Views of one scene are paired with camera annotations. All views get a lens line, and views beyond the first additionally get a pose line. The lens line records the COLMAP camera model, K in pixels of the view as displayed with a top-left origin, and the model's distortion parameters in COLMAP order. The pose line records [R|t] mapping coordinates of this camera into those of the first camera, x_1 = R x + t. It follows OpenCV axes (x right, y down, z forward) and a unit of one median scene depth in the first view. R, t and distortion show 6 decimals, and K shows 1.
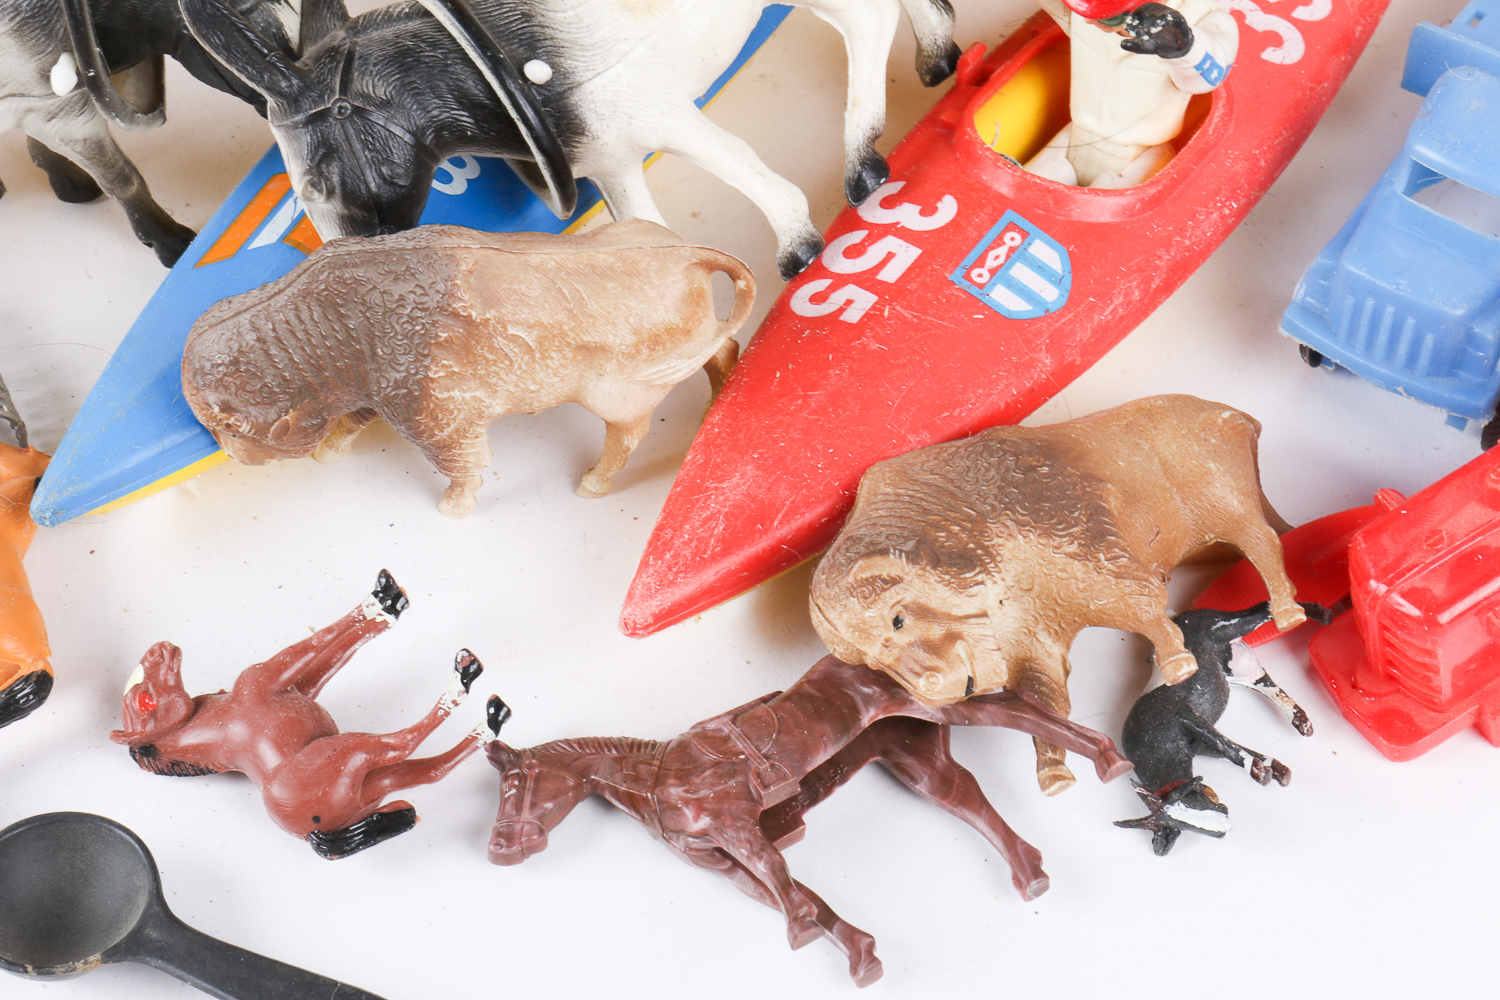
lens RADIAL K [[2950.3, 0, 748.8], [0, 2950.3, 497.1], [0, 0, 1]] dist [-0.055029, 0.000000]
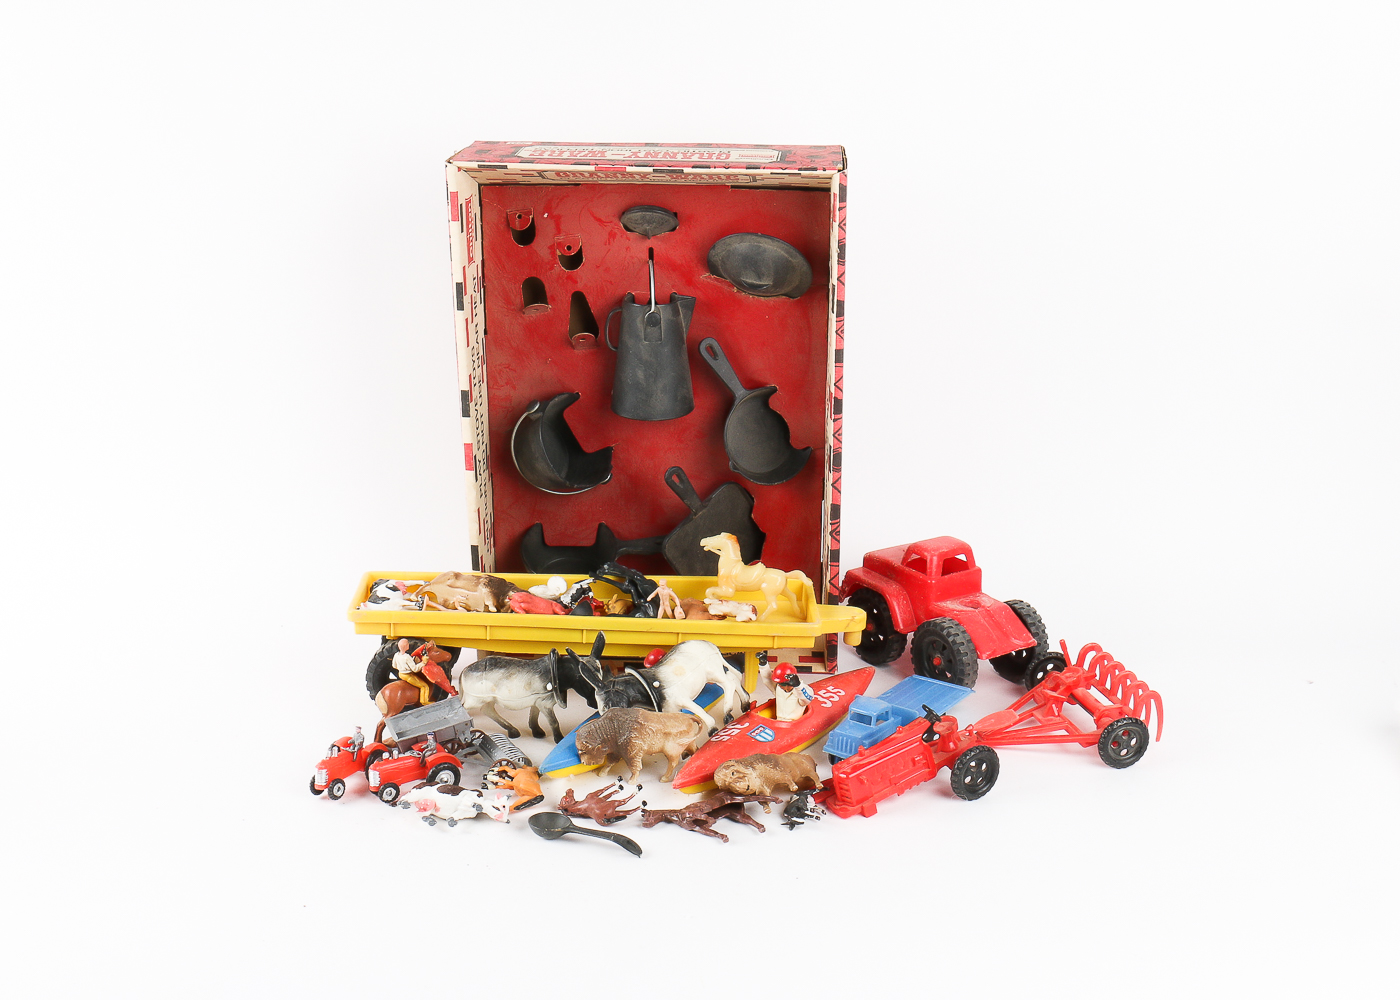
lens RADIAL K [[1832.8, 0, 702.6], [0, 1832.8, 498.2], [0, 0, 1]] dist [-0.248158, 0.000000]
pose [[0.999533, 0.029734, 0.007109, -0.029440], [-0.021269, 0.843366, -0.536918, 1.144606], [-0.021960, 0.536516, 0.843604, -1.560259]]
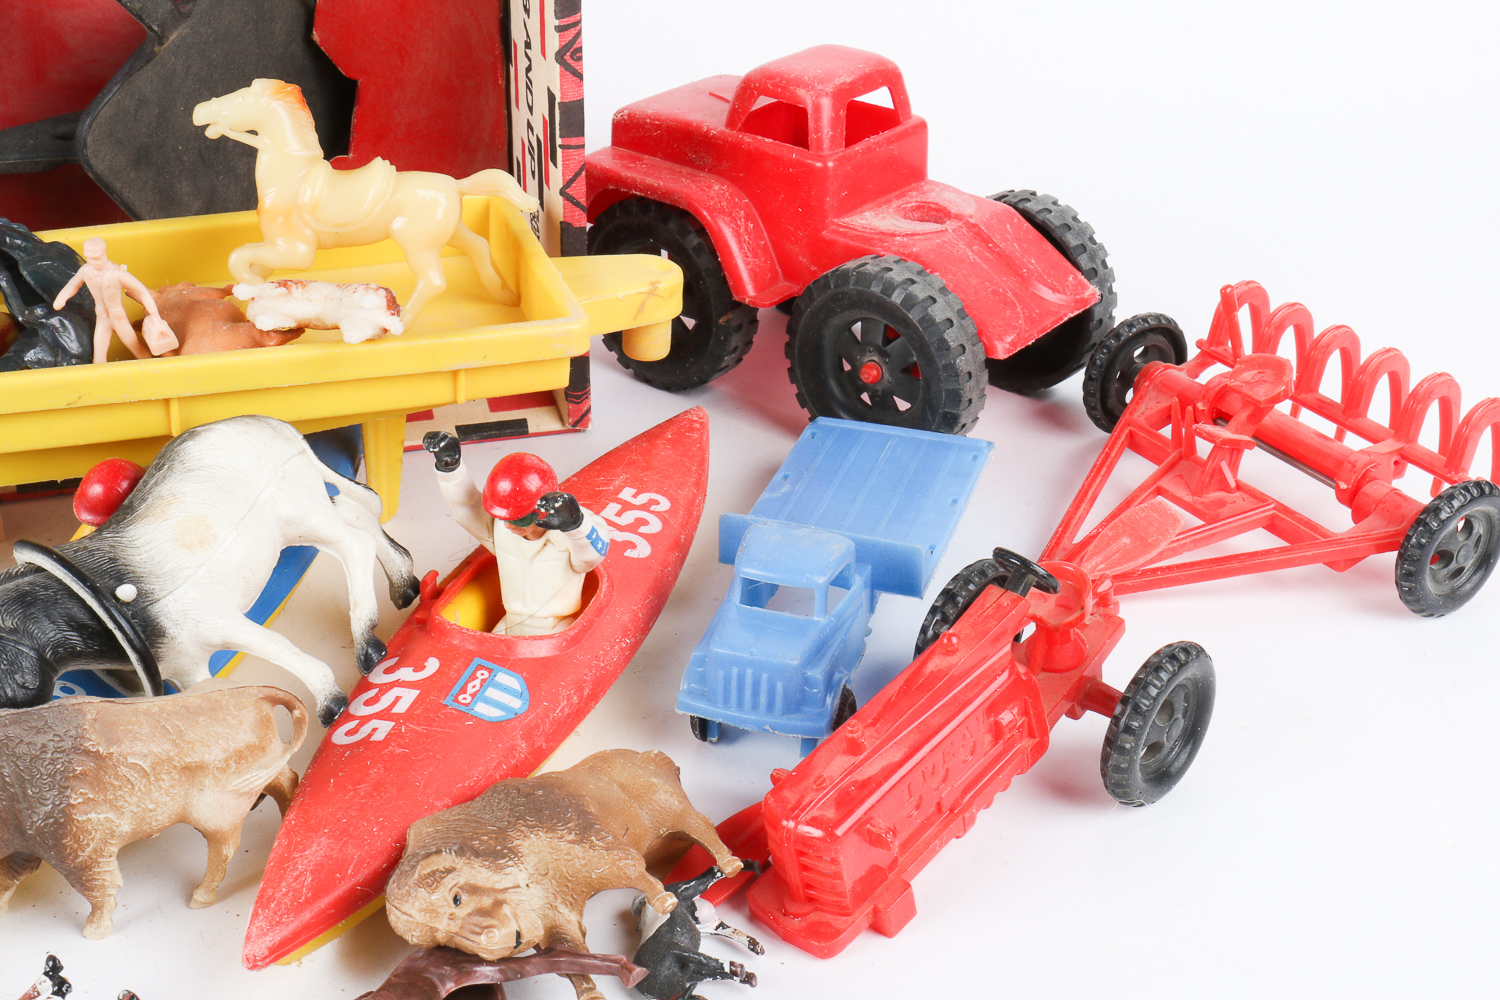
lens RADIAL K [[2006.9, 0, 752.4], [0, 2006.9, 492.1], [0, 0, 1]] dist [-0.067895, 0.000000]
pose [[0.949716, -0.117594, 0.290192, -0.059353], [0.214678, 0.919213, -0.330092, 0.186892], [-0.227931, 0.375791, 0.898236, 0.077372]]
